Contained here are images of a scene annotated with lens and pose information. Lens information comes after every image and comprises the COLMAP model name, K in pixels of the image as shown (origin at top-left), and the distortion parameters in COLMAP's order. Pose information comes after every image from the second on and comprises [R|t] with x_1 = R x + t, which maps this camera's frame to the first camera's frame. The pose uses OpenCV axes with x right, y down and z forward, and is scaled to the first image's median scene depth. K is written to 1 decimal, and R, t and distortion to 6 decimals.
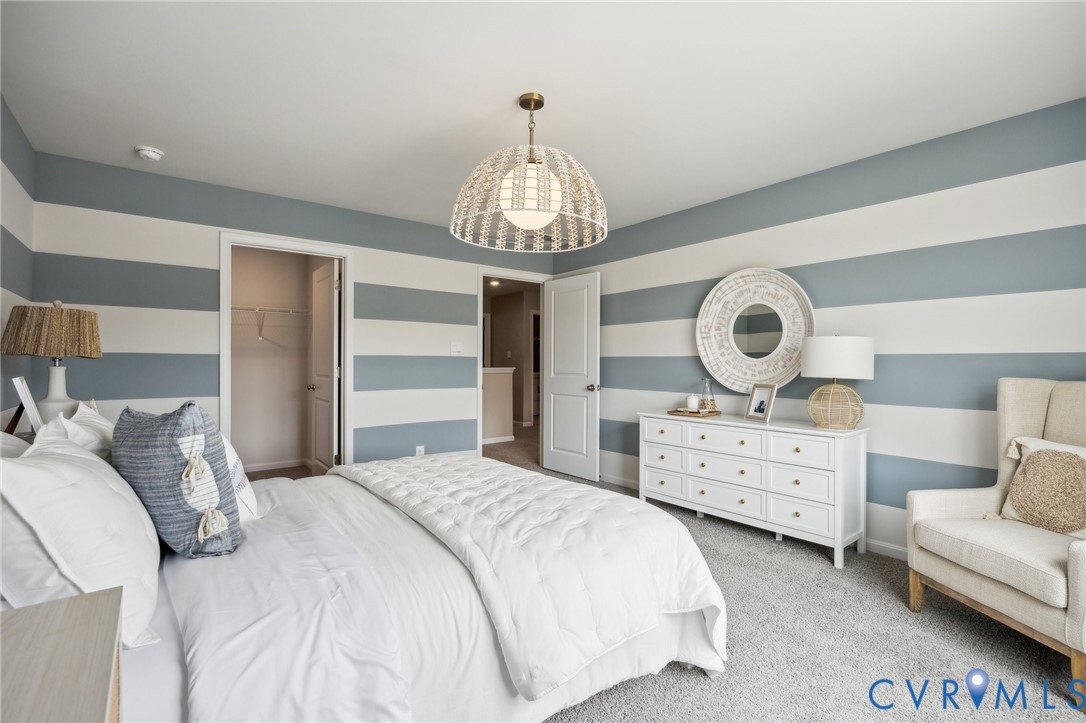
lens RADIAL K [[497.6, 0, 543.0], [0, 497.6, 361.5], [0, 0, 1]] dist [-0.002480, -0.000188]
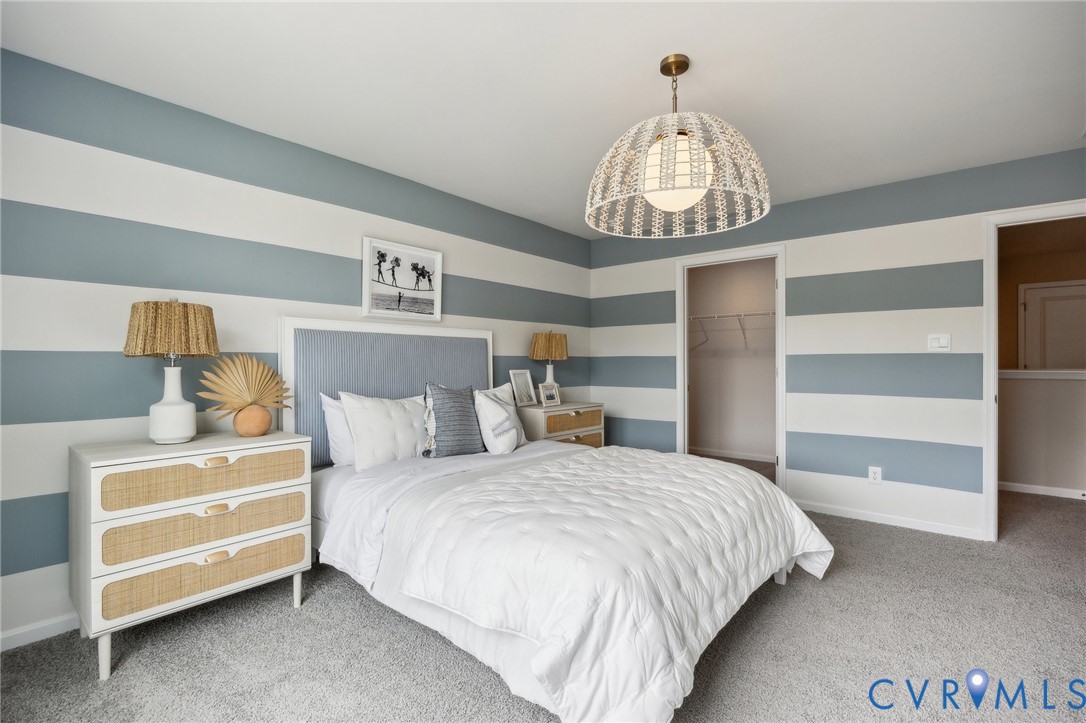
lens RADIAL K [[497.6, 0, 543.0], [0, 497.6, 361.5], [0, 0, 1]] dist [-0.002480, -0.000188]
pose [[0.215423, -0.004953, -0.976508, 0.740623], [0.002510, 0.999987, -0.004518, 0.005198], [0.976517, -0.001477, 0.215433, 0.549203]]
